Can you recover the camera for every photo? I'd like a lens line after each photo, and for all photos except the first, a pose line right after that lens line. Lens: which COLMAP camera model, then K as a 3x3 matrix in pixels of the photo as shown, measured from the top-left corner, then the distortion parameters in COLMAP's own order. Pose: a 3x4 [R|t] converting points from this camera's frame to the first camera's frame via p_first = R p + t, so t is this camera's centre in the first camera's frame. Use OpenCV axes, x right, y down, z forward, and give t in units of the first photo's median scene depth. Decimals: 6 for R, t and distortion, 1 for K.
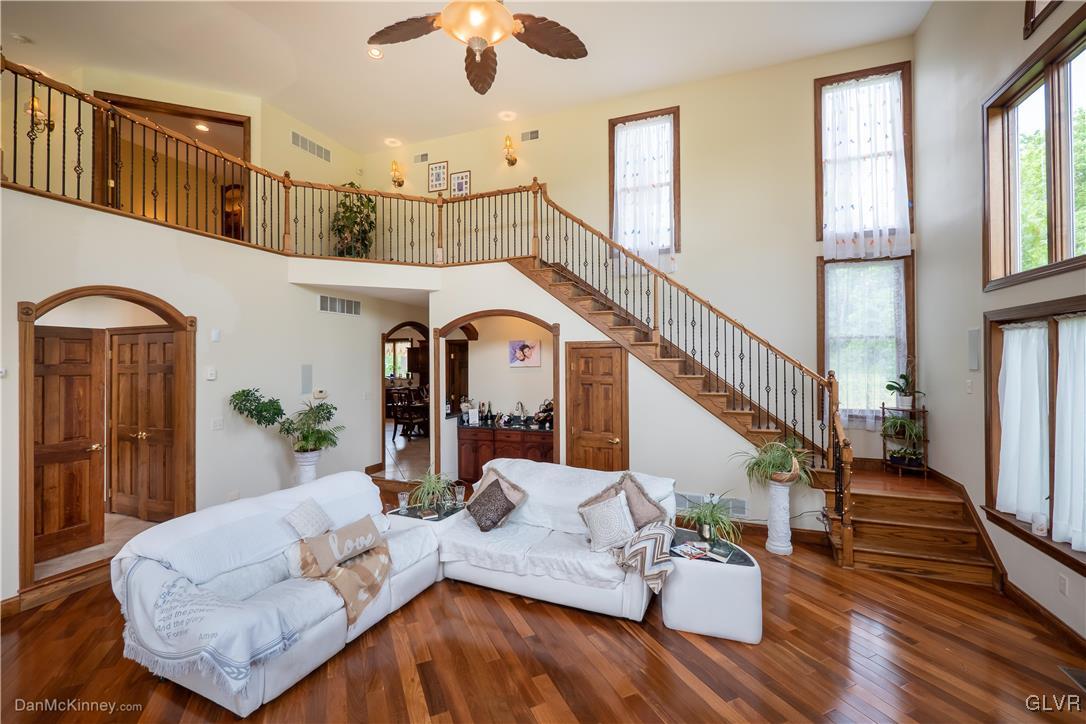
lens RADIAL K [[456.2, 0, 539.6], [0, 456.2, 356.0], [0, 0, 1]] dist [-0.002410, 0.000219]
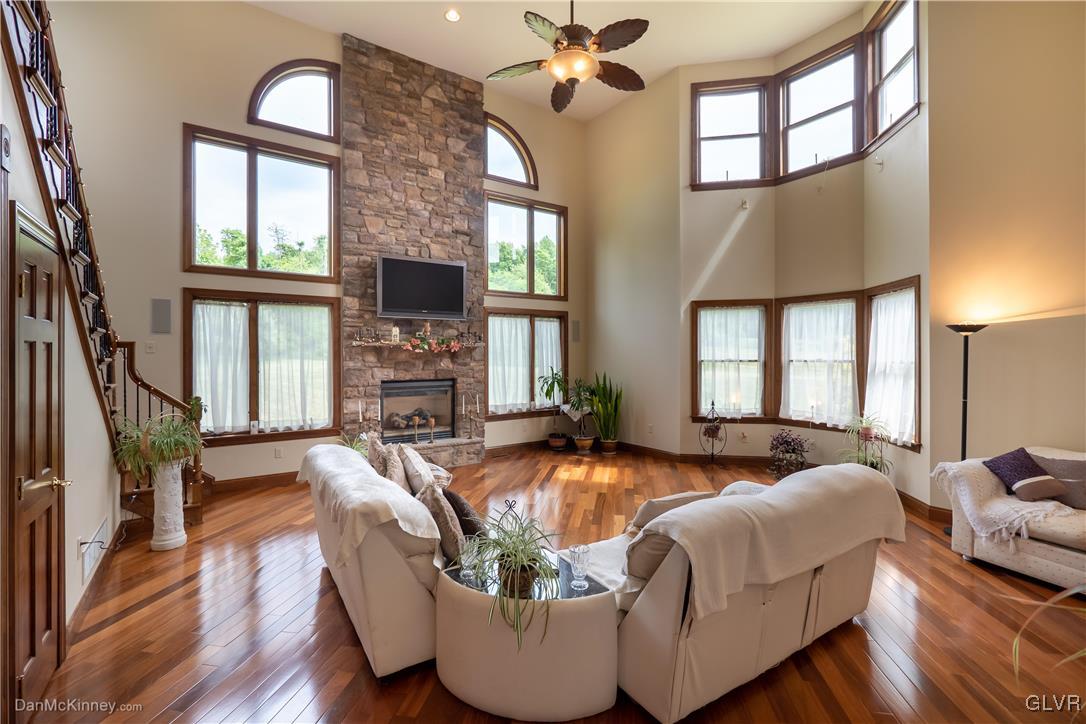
lens RADIAL K [[488.4, 0, 543.0], [0, 488.4, 362.0], [0, 0, 1]] dist [-0.014352, 0.000144]
pose [[-0.828645, 0.000183, 0.559775, -0.444219], [0.000300, 1.000000, 0.000117, 0.081076], [-0.559775, 0.000265, -0.828645, 1.124692]]
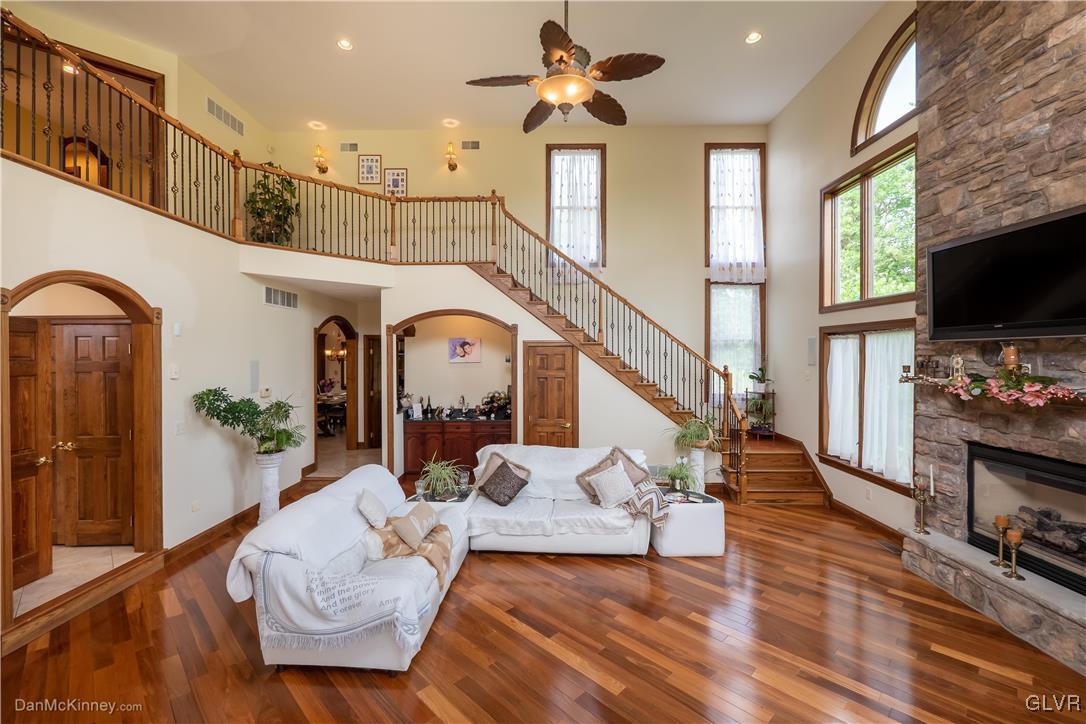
lens RADIAL K [[456.2, 0, 539.6], [0, 456.2, 356.0], [0, 0, 1]] dist [-0.002410, 0.000219]
pose [[0.938046, 0.002529, 0.346501, -0.312514], [-0.007167, 0.999901, 0.012105, -0.007290], [-0.346436, -0.013838, 0.937972, -0.078687]]
